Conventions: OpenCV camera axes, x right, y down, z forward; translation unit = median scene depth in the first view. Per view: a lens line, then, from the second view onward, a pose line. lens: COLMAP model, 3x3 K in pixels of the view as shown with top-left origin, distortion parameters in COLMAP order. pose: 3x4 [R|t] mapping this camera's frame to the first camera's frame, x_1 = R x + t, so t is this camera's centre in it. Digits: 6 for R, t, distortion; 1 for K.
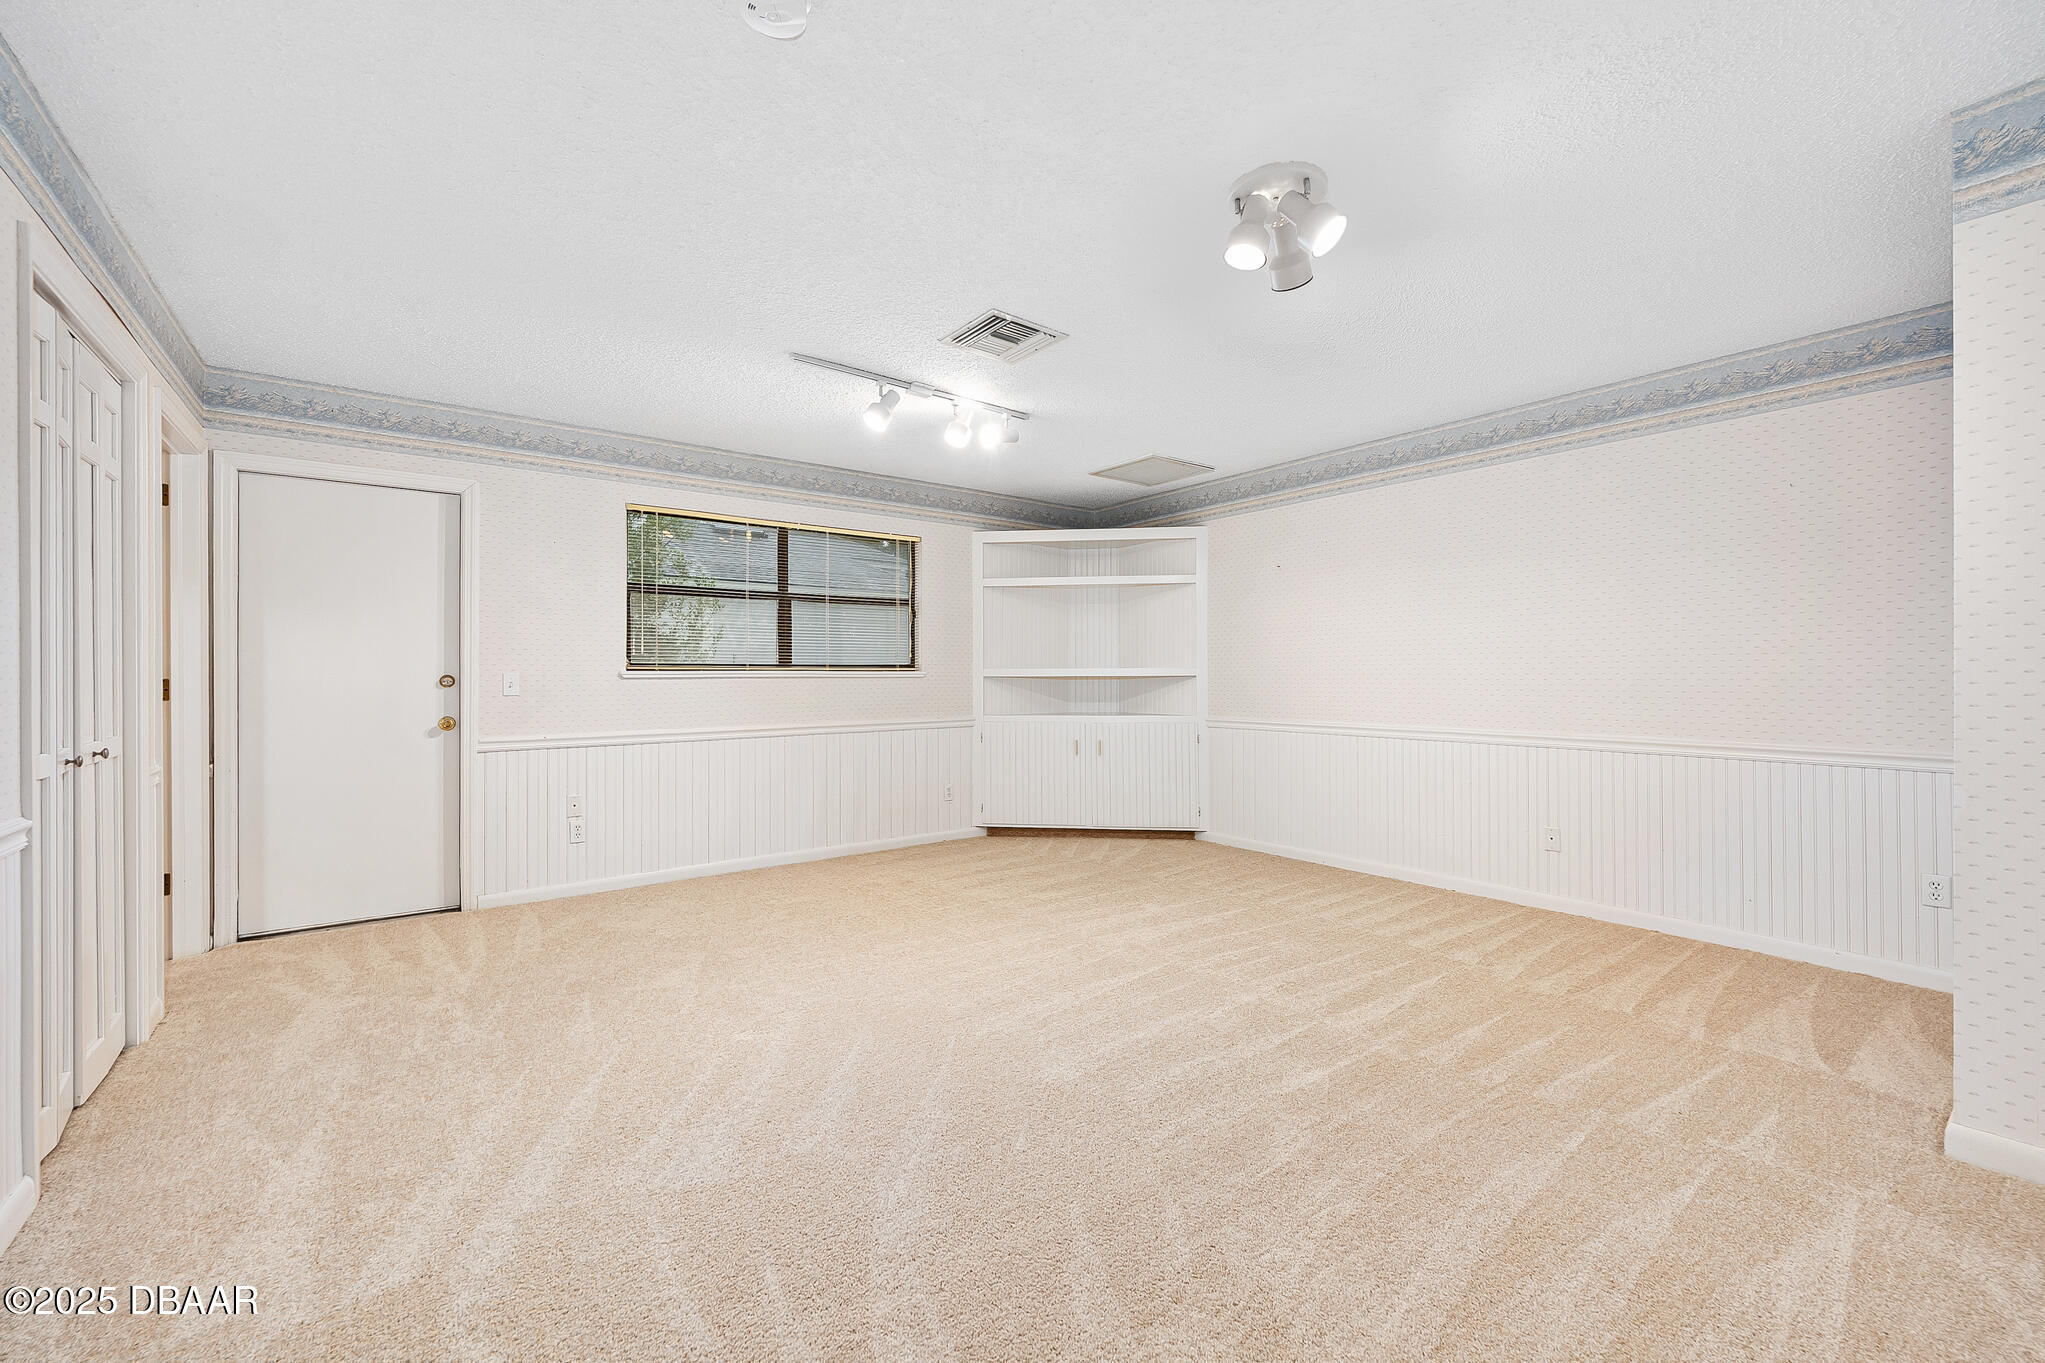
lens RADIAL K [[837.4, 0, 1013.9], [0, 837.4, 675.2], [0, 0, 1]] dist [0.000451, 0.000125]
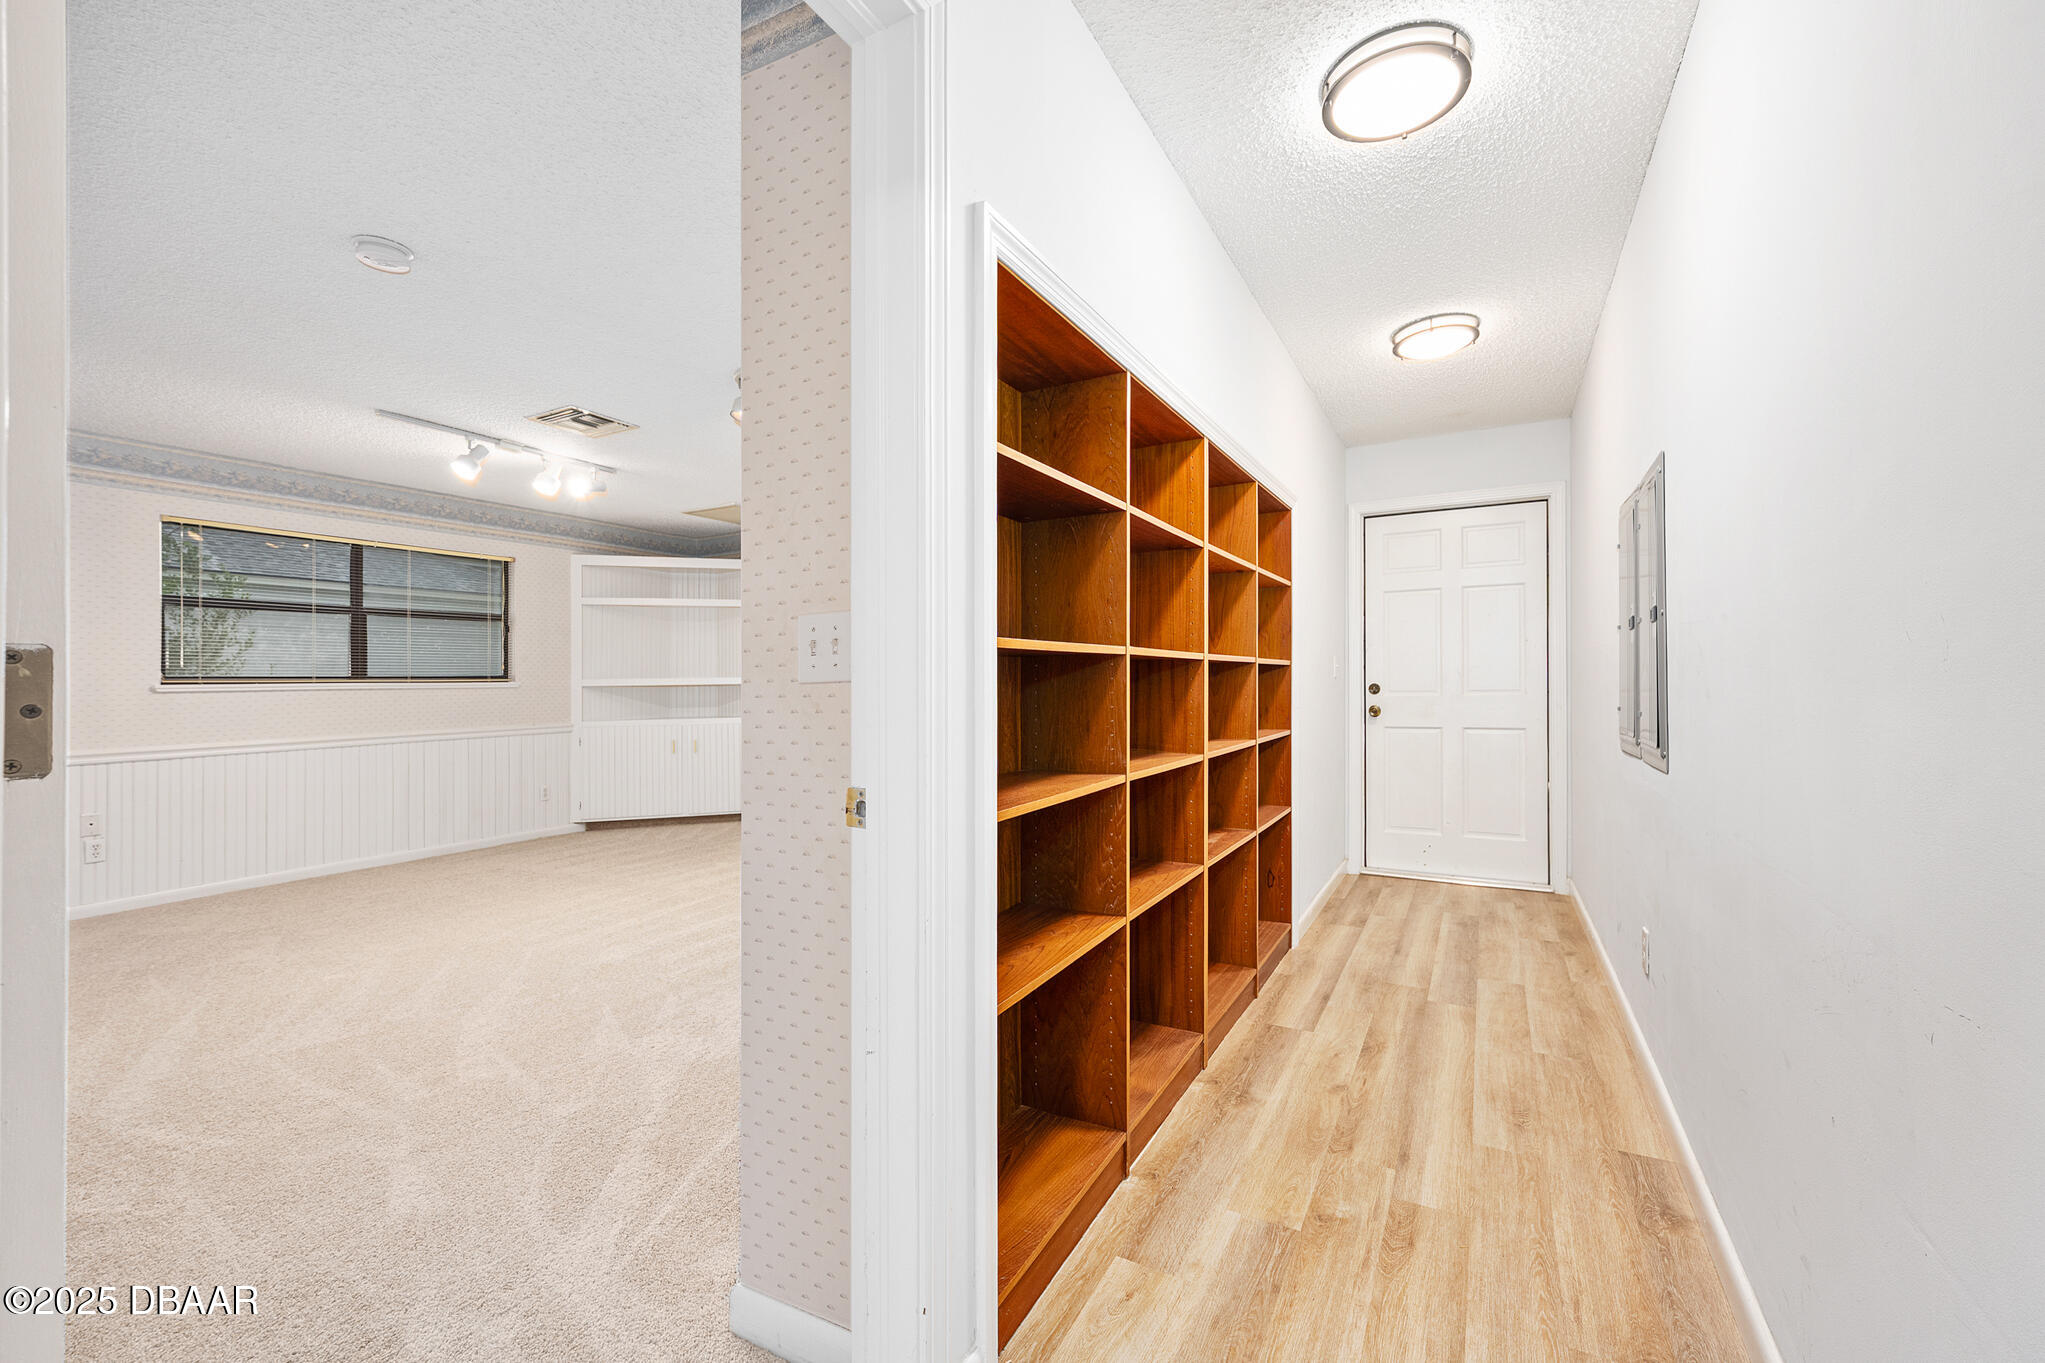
lens RADIAL K [[837.4, 0, 1042.3], [0, 837.4, 667.6], [0, 0, 1]] dist [0.000451, 0.000125]
pose [[0.905512, -0.002094, 0.424314, 0.051076], [0.010027, 0.999814, -0.016463, 0.001303], [-0.424201, 0.019162, 0.905365, -0.293498]]
